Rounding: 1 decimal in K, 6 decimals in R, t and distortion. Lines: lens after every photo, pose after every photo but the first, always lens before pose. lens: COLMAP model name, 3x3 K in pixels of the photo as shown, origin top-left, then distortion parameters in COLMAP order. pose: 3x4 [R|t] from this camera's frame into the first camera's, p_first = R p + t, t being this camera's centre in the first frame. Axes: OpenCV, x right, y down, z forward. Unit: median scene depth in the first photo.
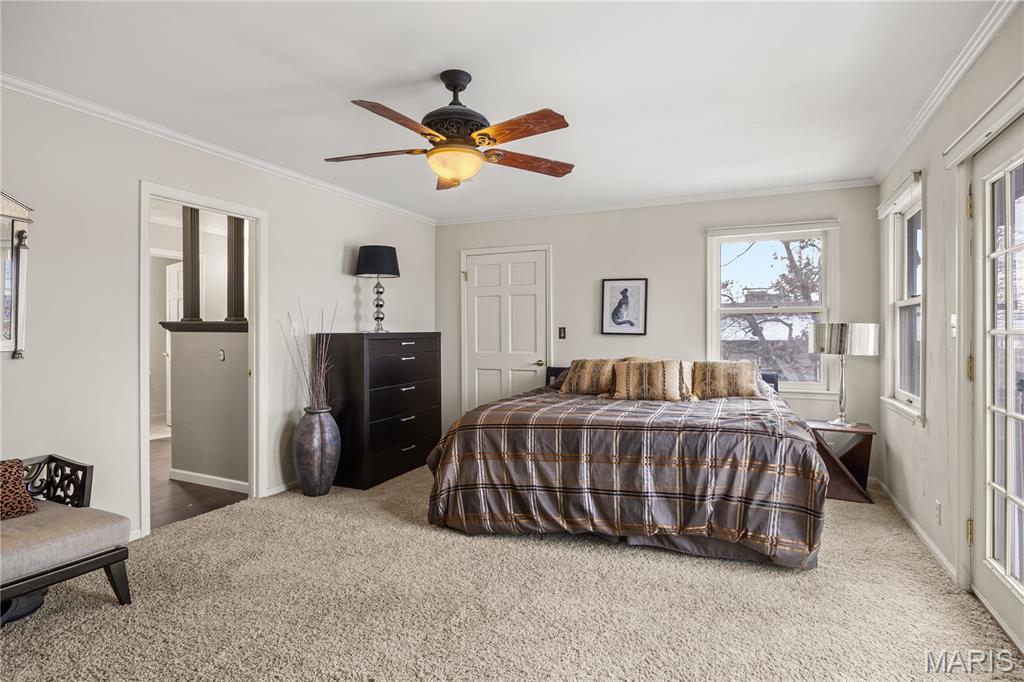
lens RADIAL K [[540.9, 0, 511.0], [0, 540.9, 335.3], [0, 0, 1]] dist [-0.008111, -0.000505]
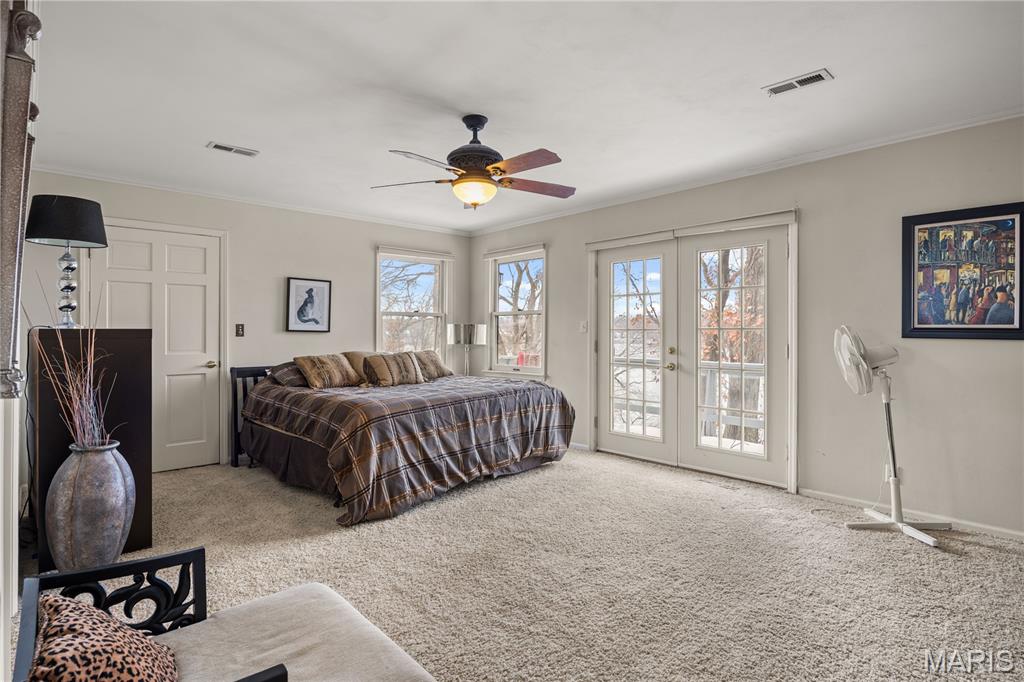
lens RADIAL K [[540.9, 0, 508.5], [0, 540.9, 335.8], [0, 0, 1]] dist [-0.008111, -0.000505]
pose [[0.394450, -0.006386, 0.918895, -0.962159], [0.005844, 0.999973, 0.004440, 0.006307], [-0.918899, 0.003619, 0.394477, 0.361644]]
